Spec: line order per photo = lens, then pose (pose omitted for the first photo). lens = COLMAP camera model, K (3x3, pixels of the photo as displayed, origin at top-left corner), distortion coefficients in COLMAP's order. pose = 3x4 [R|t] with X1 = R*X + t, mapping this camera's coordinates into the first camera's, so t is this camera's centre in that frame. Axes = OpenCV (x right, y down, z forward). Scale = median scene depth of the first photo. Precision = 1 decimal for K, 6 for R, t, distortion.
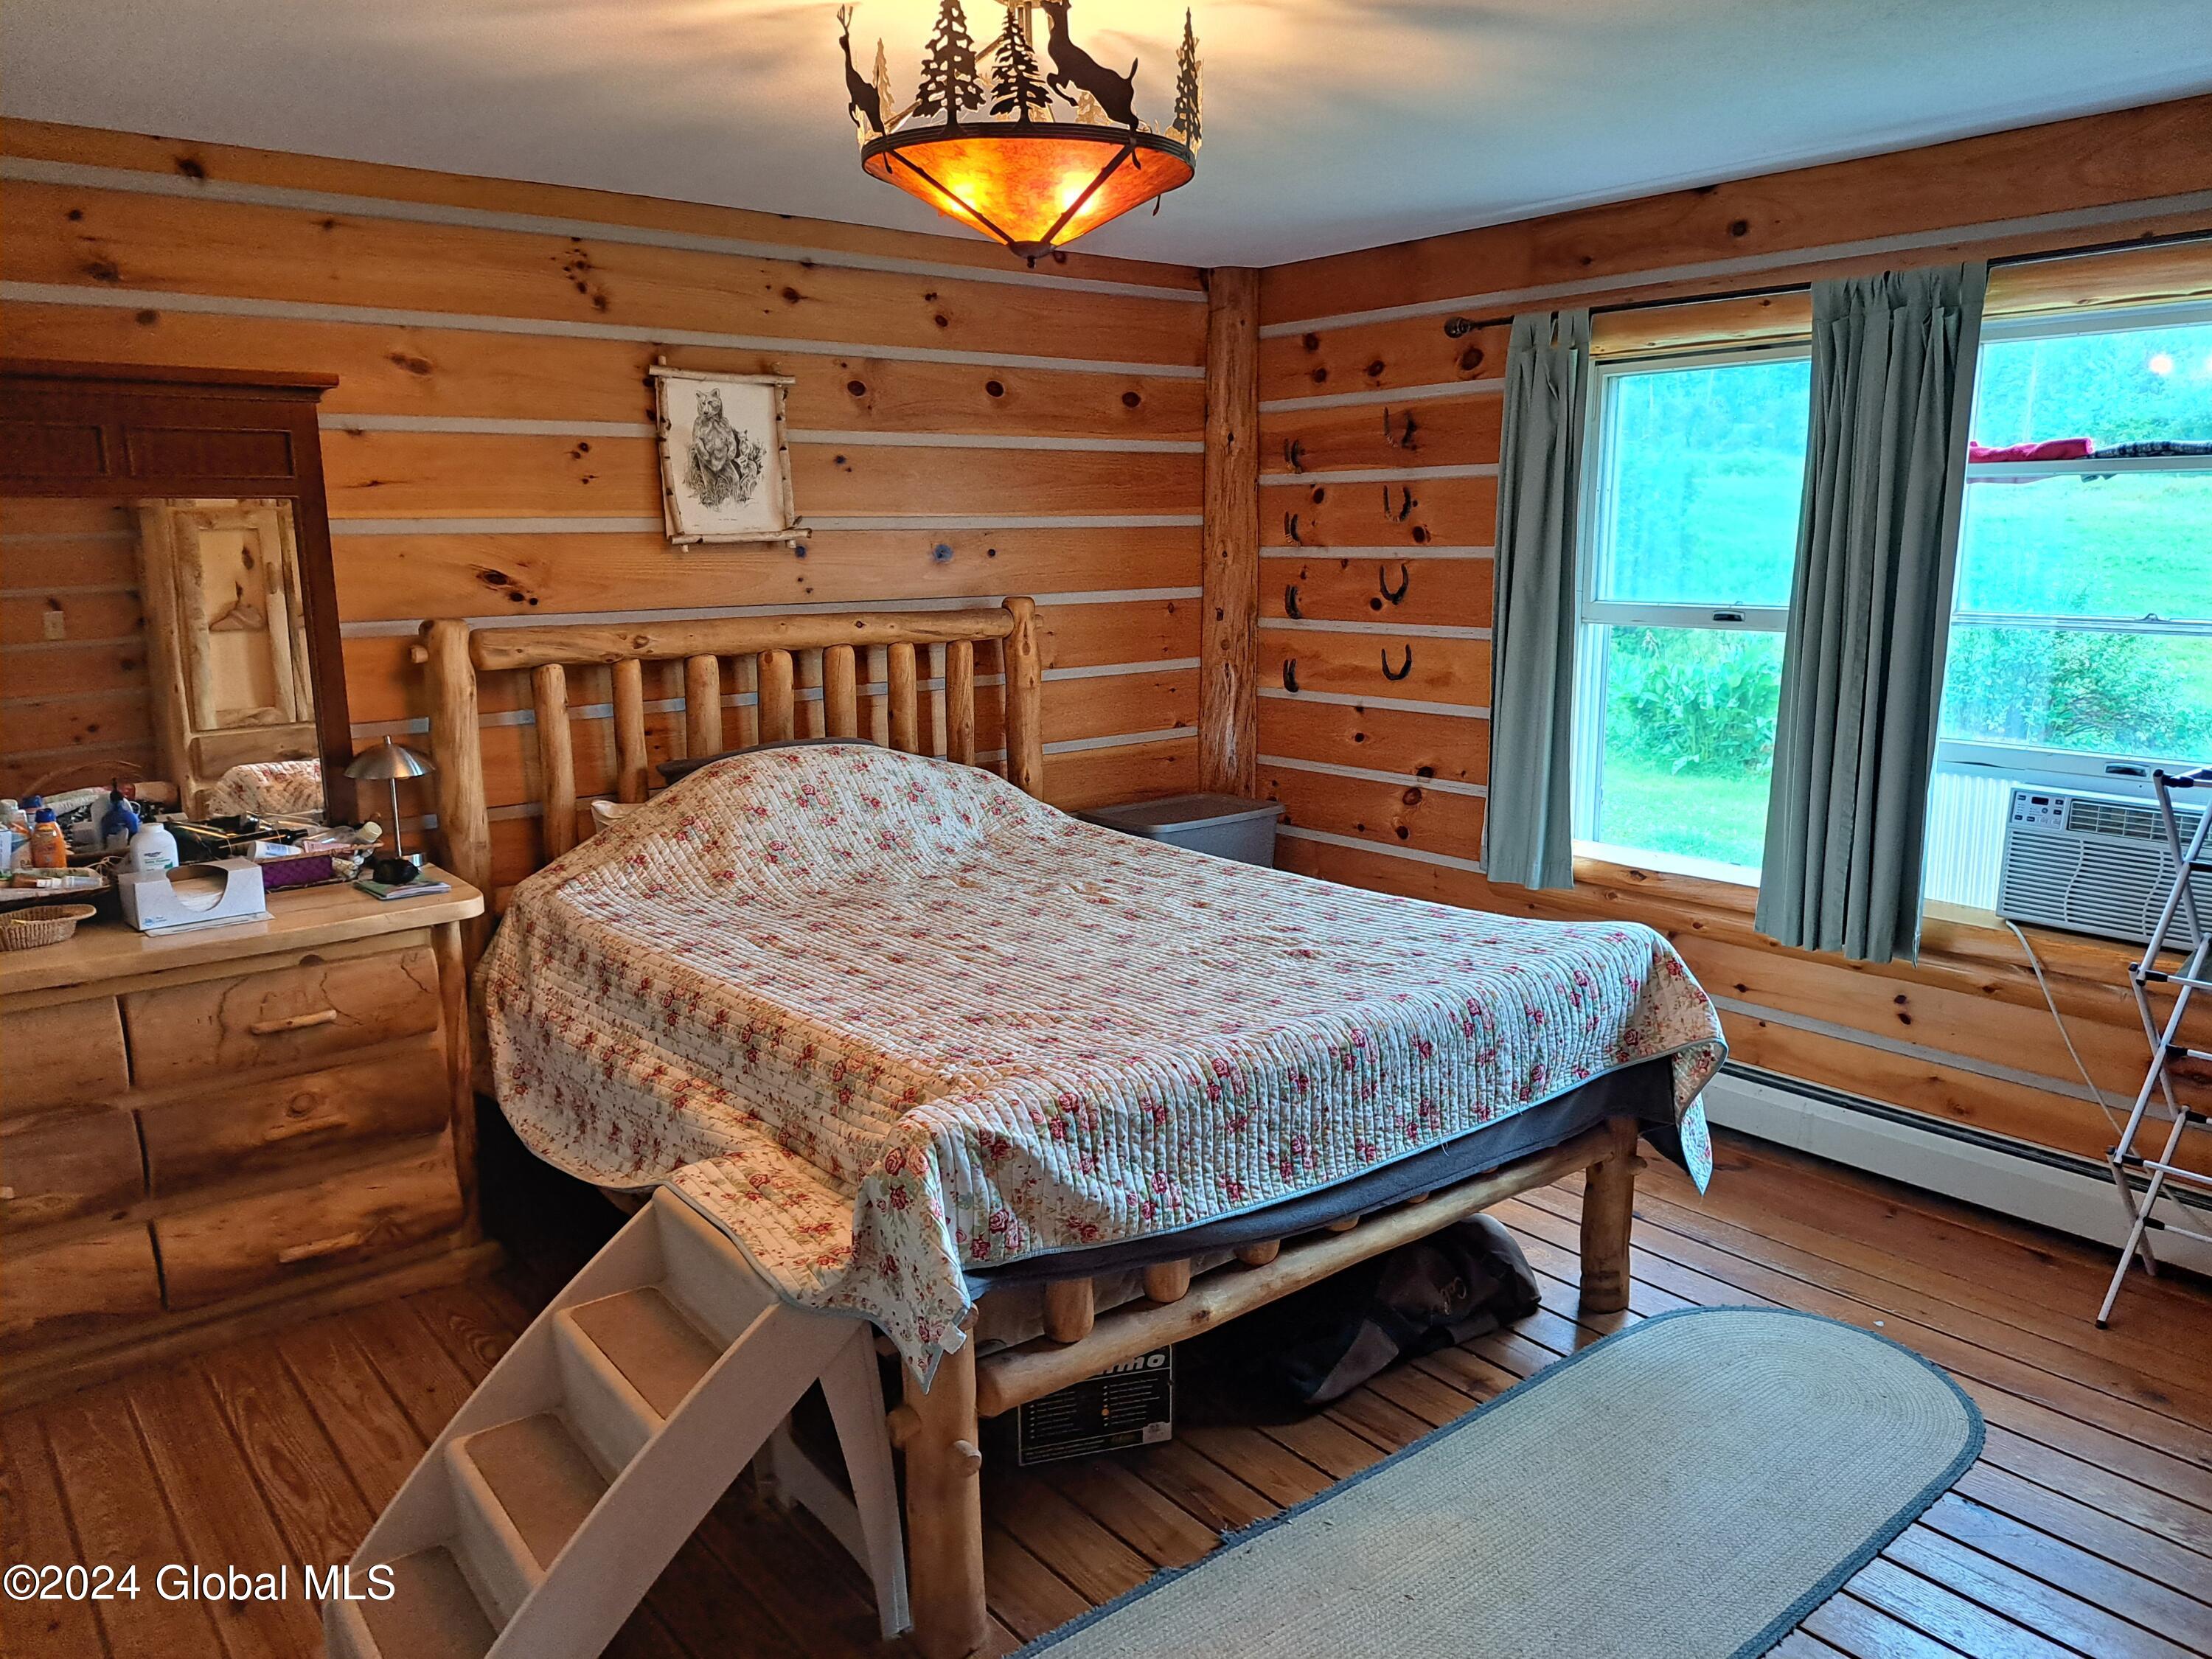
lens RADIAL K [[1582.0, 0, 1130.3], [0, 1582.0, 835.8], [0, 0, 1]] dist [0.048925, -0.036246]
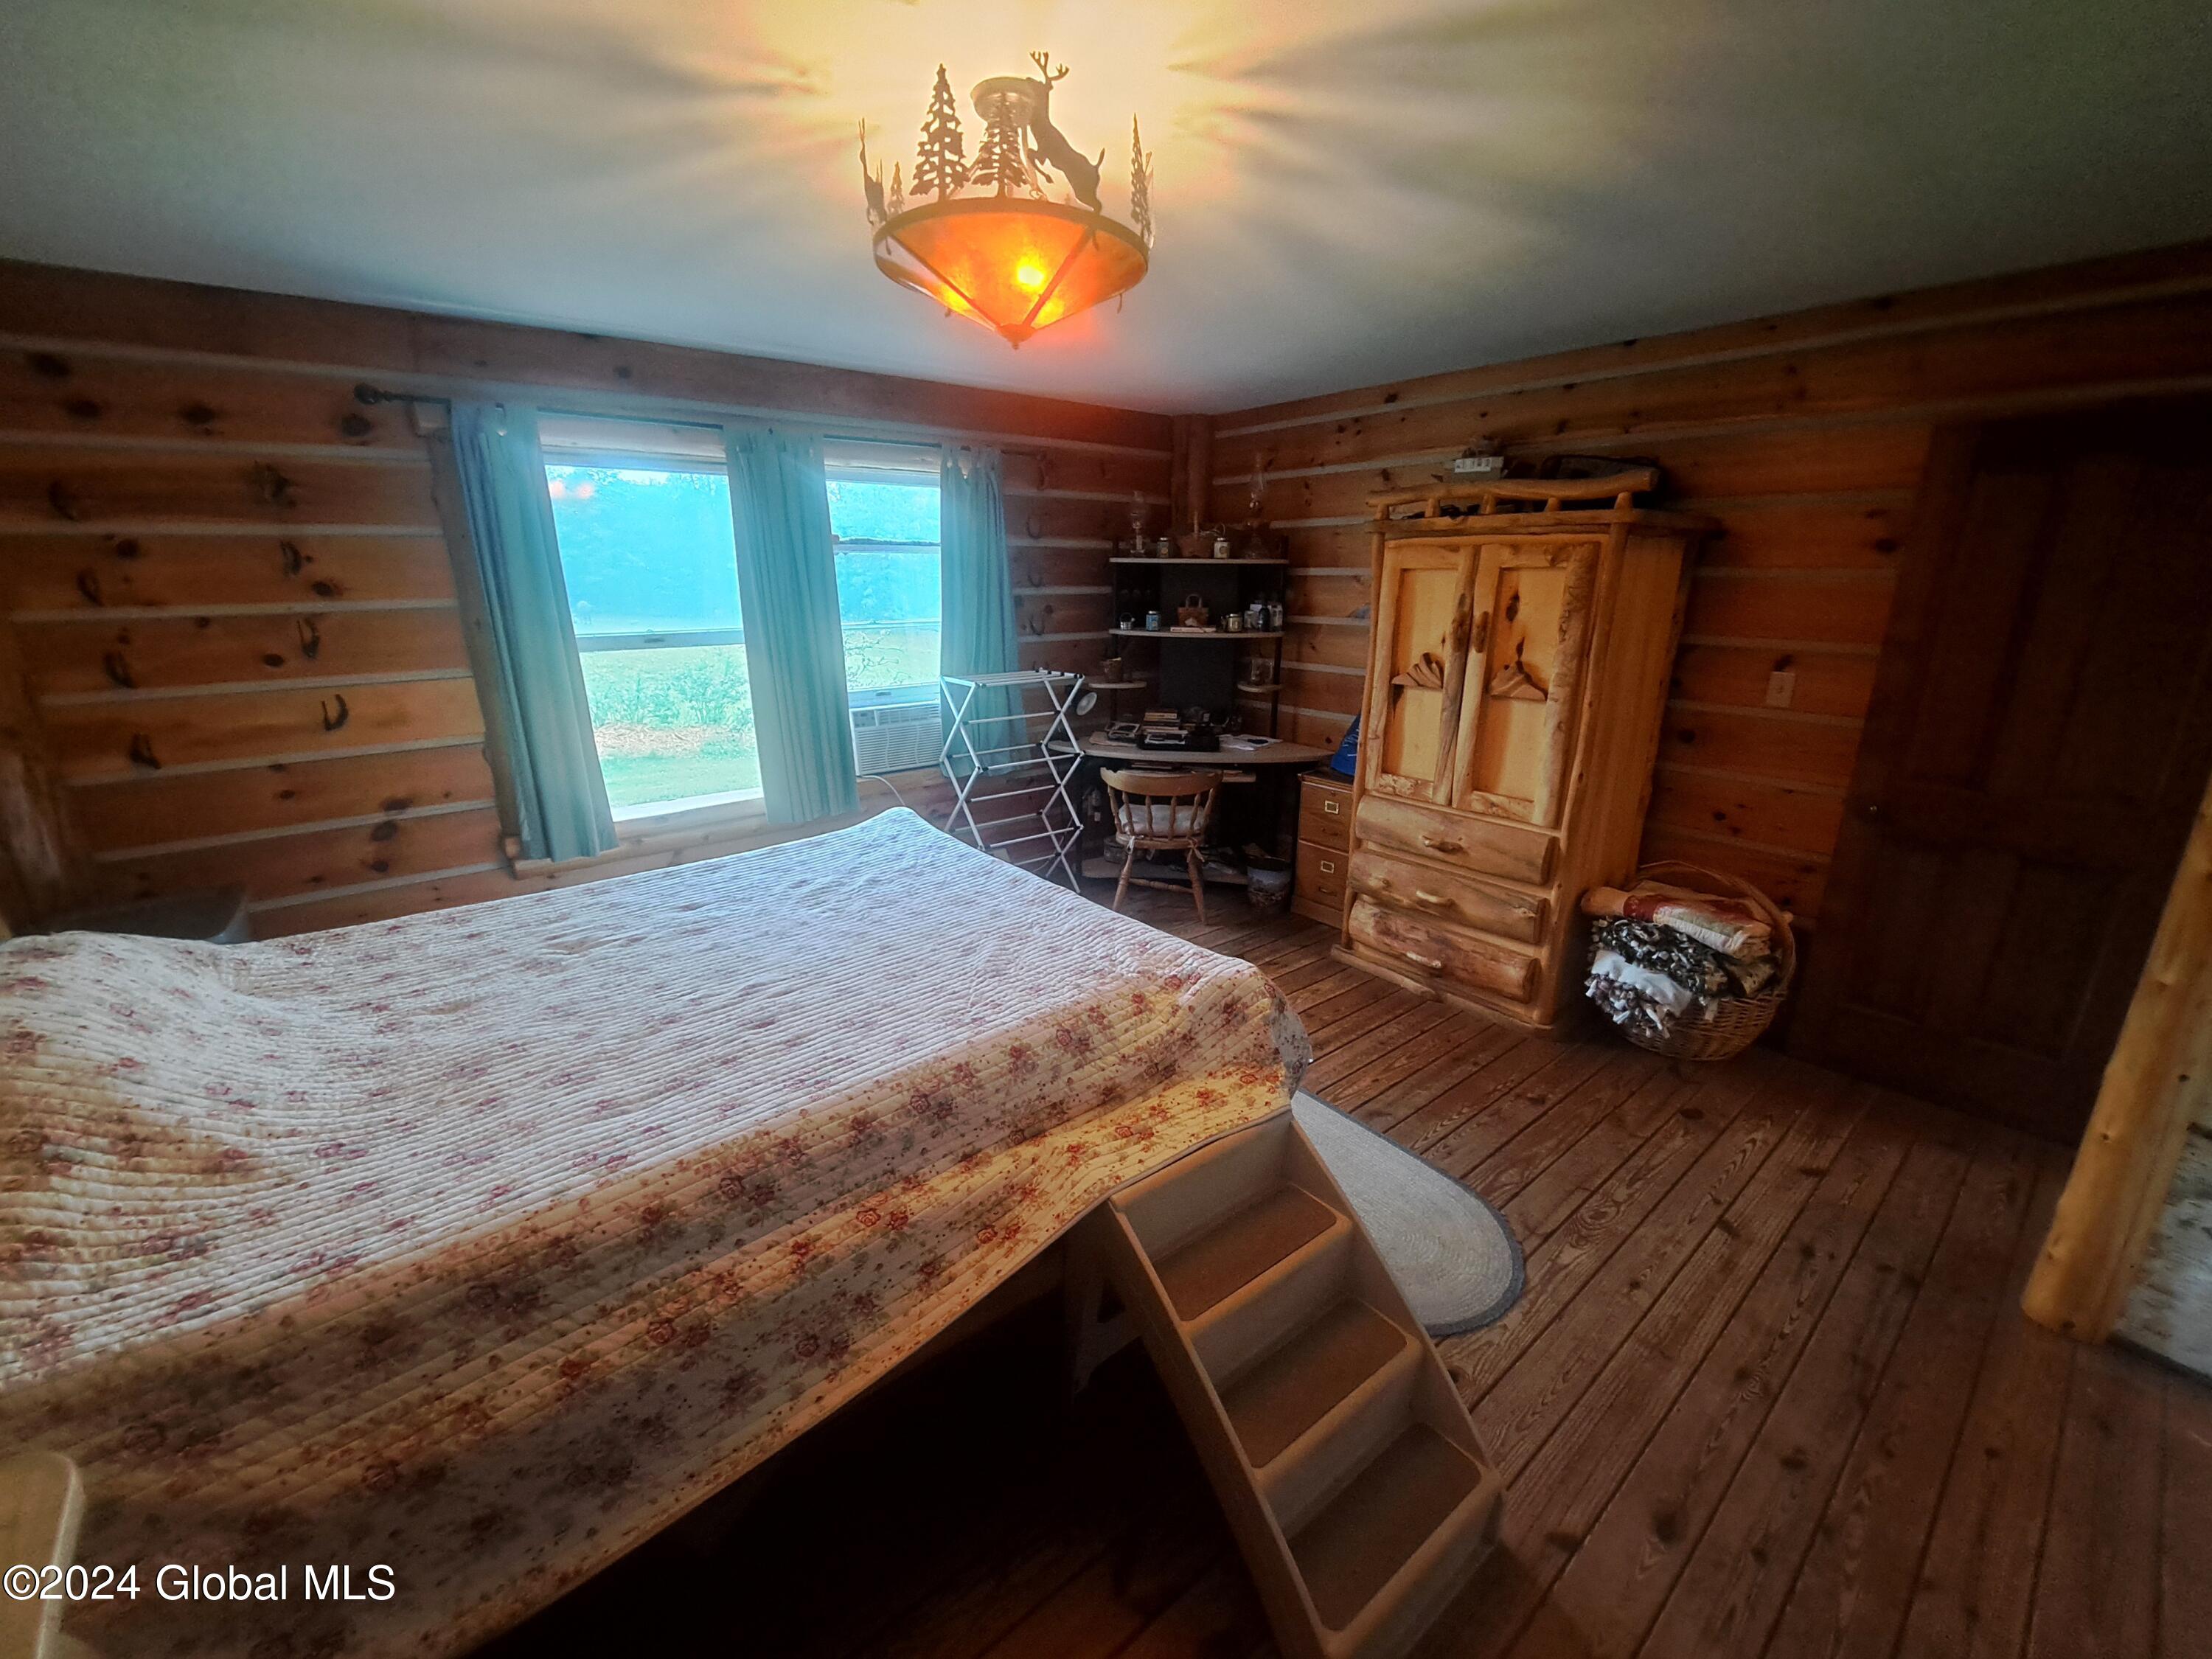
lens RADIAL K [[884.0, 0, 1111.8], [0, 884.0, 839.6], [0, 0, 1]] dist [-0.017610, 0.002015]
pose [[0.002992, -0.282234, 0.959341, -0.515027], [0.197658, 0.940585, 0.276099, -0.110488], [-0.980267, 0.188795, 0.058600, 0.595169]]
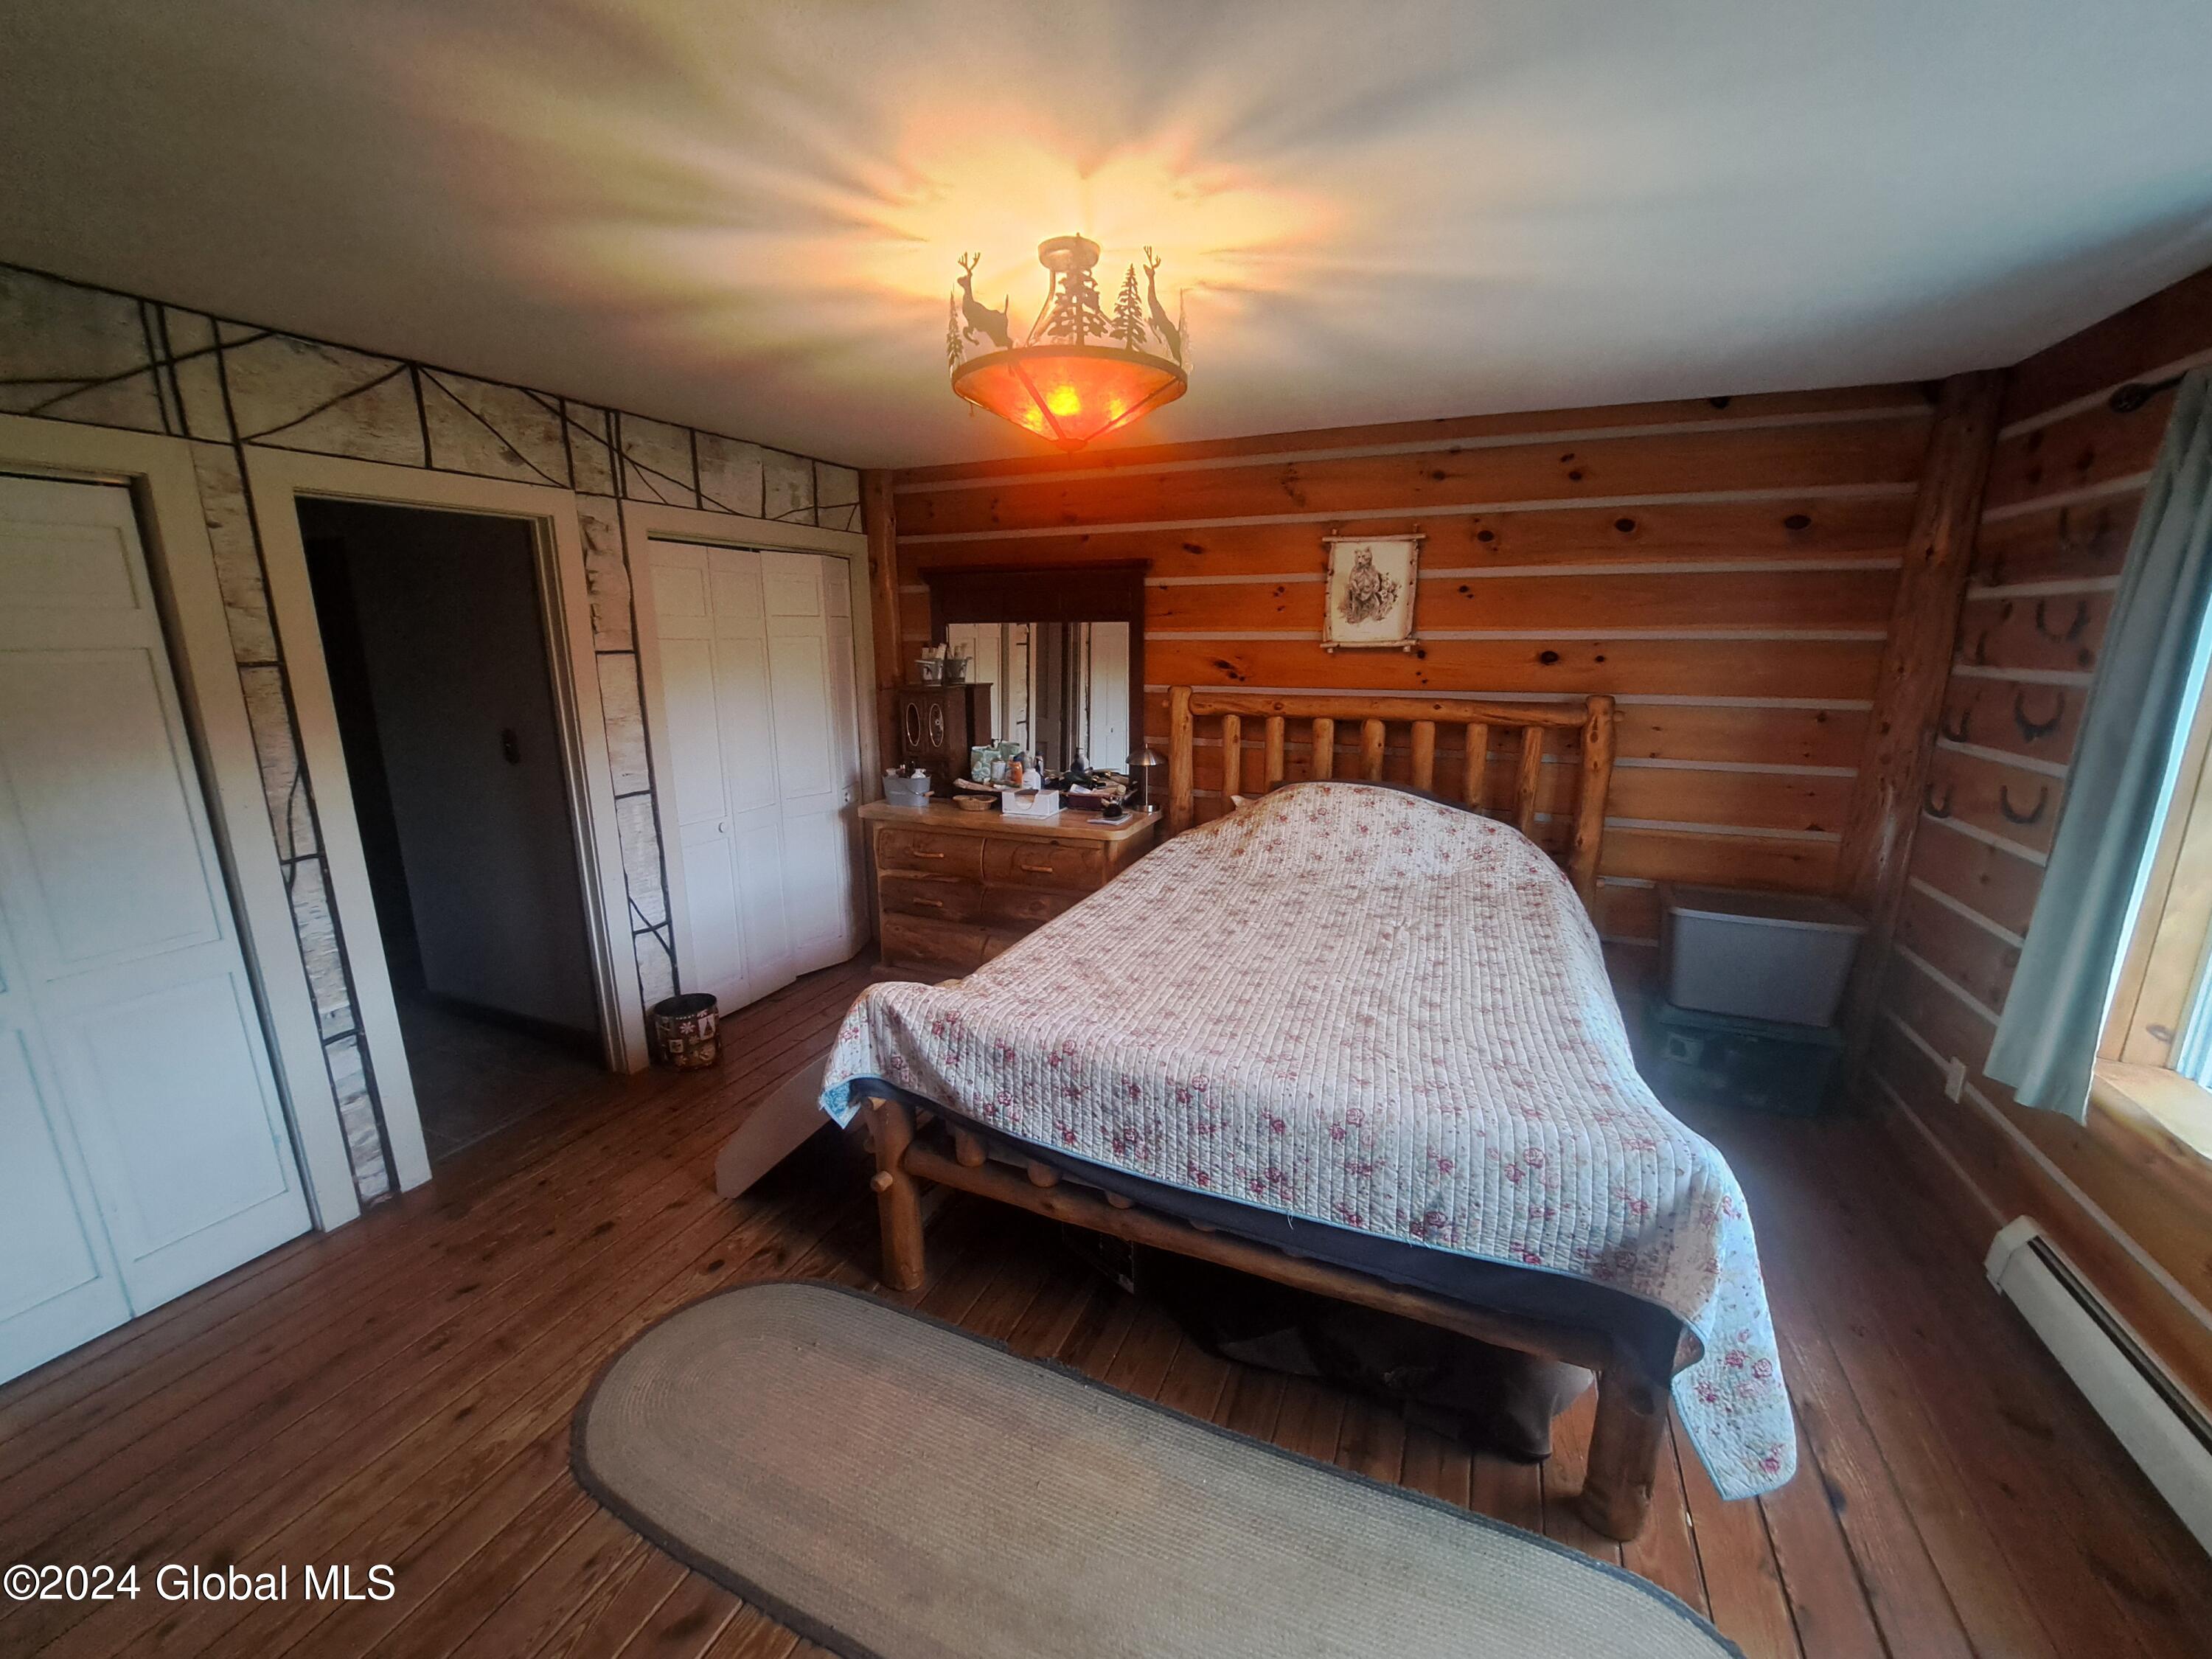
lens RADIAL K [[884.0, 0, 1098.5], [0, 884.0, 840.5], [0, 0, 1]] dist [-0.017610, 0.002015]
pose [[0.456209, 0.212687, -0.864082, 0.441172], [-0.172089, 0.973774, 0.148830, -0.092216], [0.873074, 0.080801, 0.480846, 0.413523]]
